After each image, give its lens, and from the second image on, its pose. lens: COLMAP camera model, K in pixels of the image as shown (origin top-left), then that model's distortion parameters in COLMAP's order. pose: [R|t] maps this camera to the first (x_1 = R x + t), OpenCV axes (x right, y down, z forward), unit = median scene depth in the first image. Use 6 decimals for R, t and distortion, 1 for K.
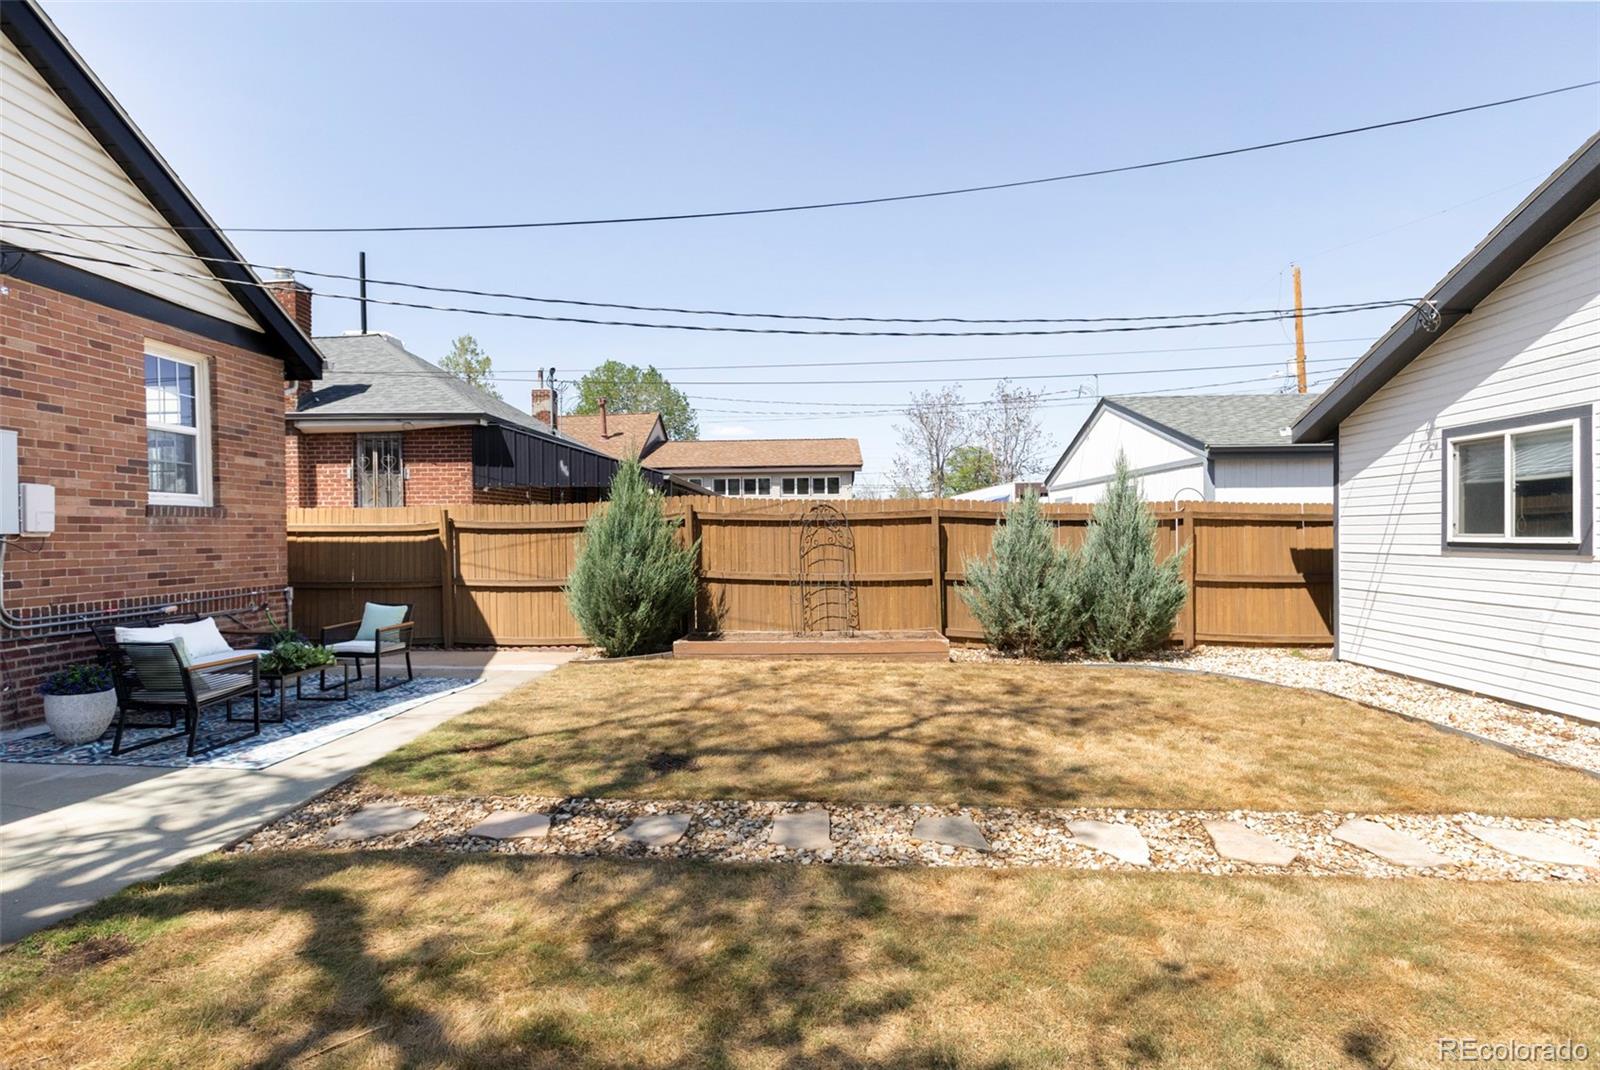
lens RADIAL K [[776.9, 0, 802.7], [0, 776.9, 539.3], [0, 0, 1]] dist [0.002479, 0.000021]
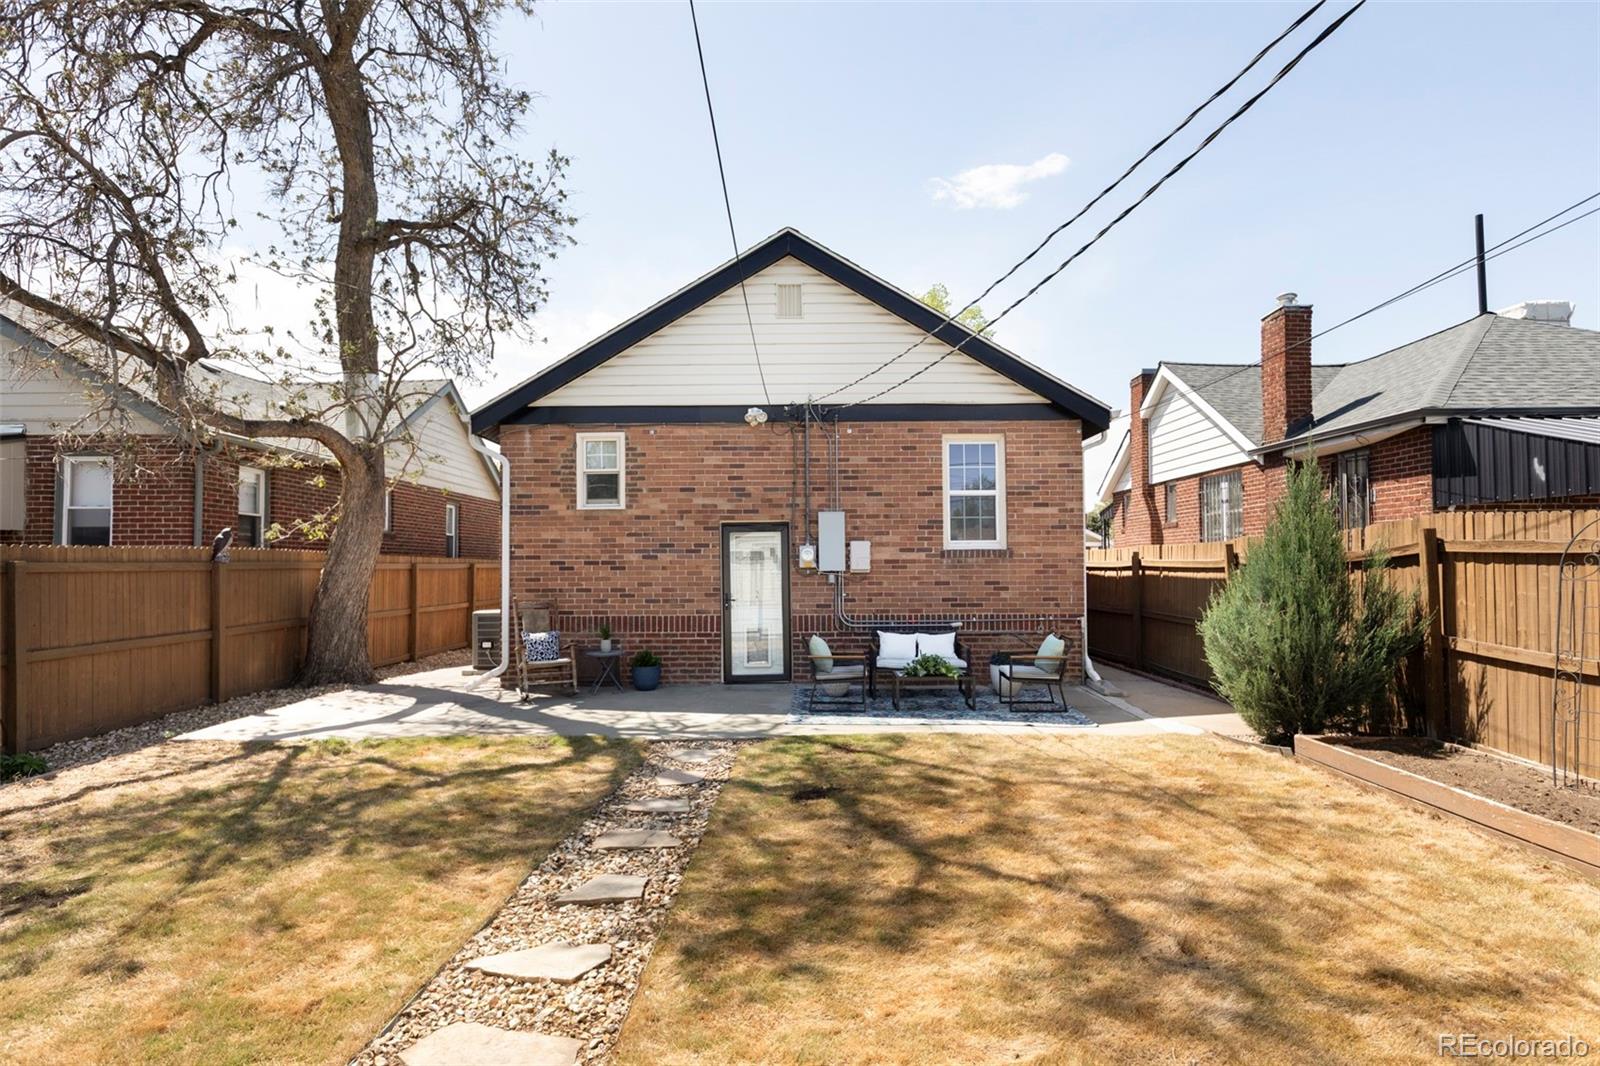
lens RADIAL K [[871.0, 0, 803.9], [0, 871.0, 539.2], [0, 0, 1]] dist [-0.006545, -0.000632]
pose [[0.031490, -0.022944, -0.999241, 0.892864], [-0.004359, 0.999724, -0.023092, -0.030709], [0.999495, 0.005083, 0.031381, 0.817083]]
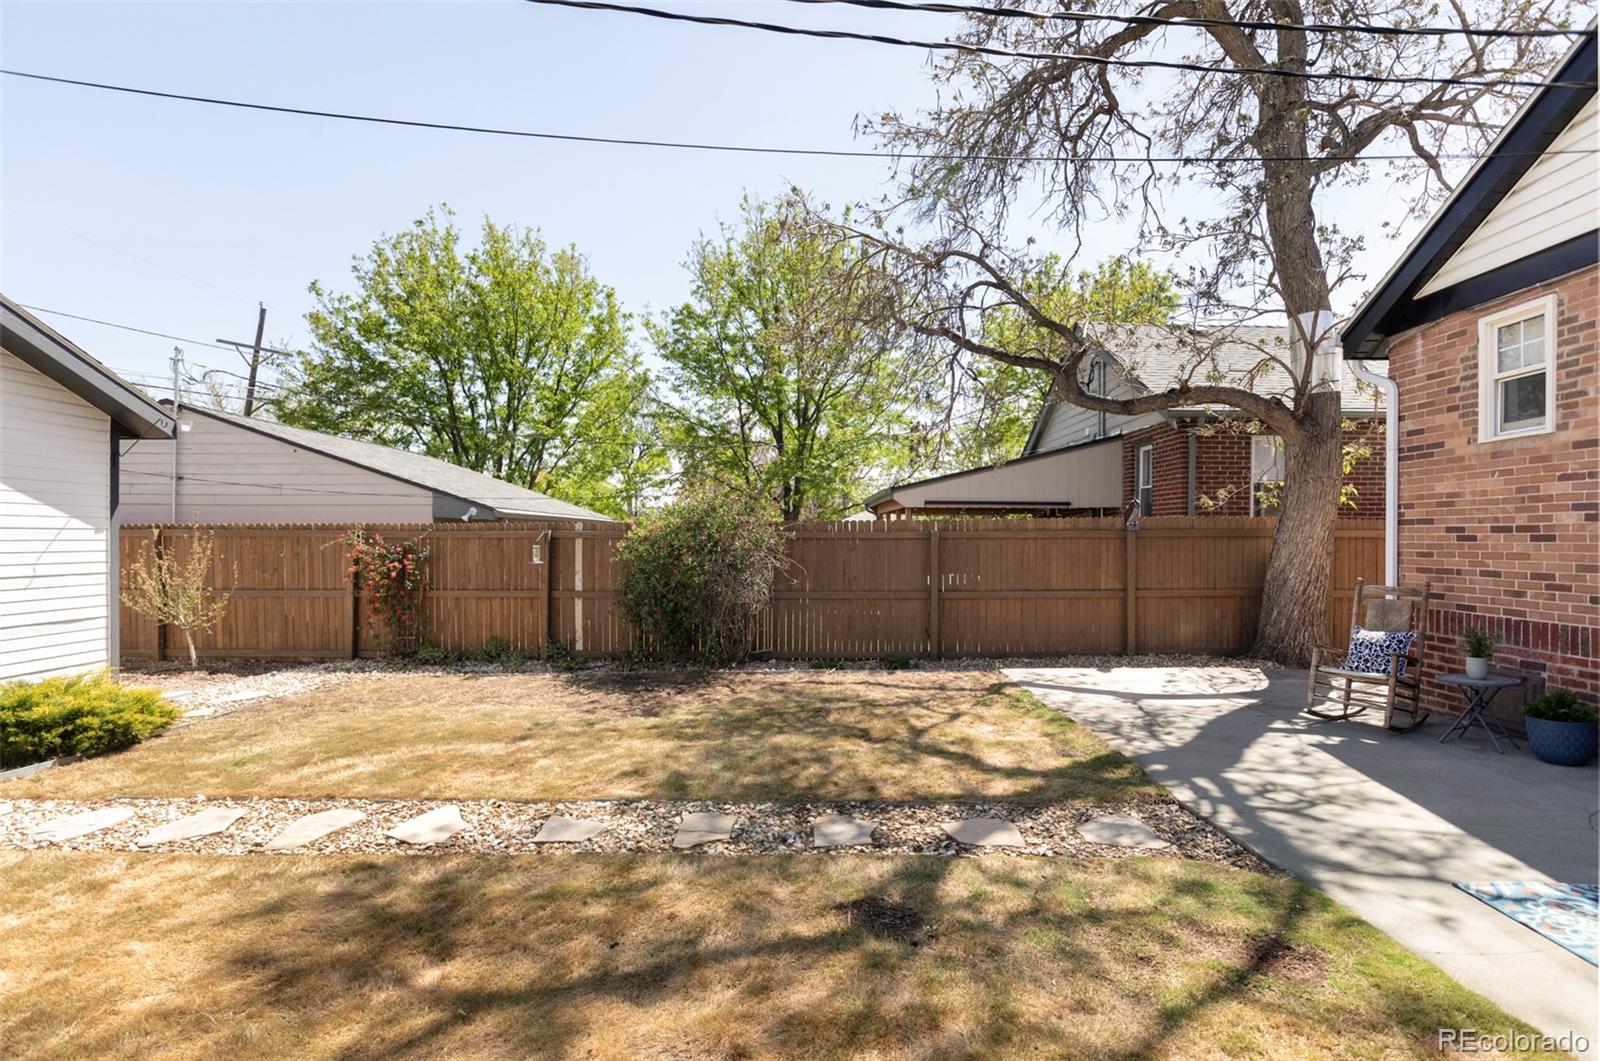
lens RADIAL K [[776.9, 0, 805.9], [0, 776.9, 532.3], [0, 0, 1]] dist [0.002479, 0.000021]
pose [[-0.999651, 0.006452, -0.025631, -0.079894], [0.006375, 0.999975, 0.003064, -0.025709], [0.025650, 0.002899, -0.999667, 1.407898]]
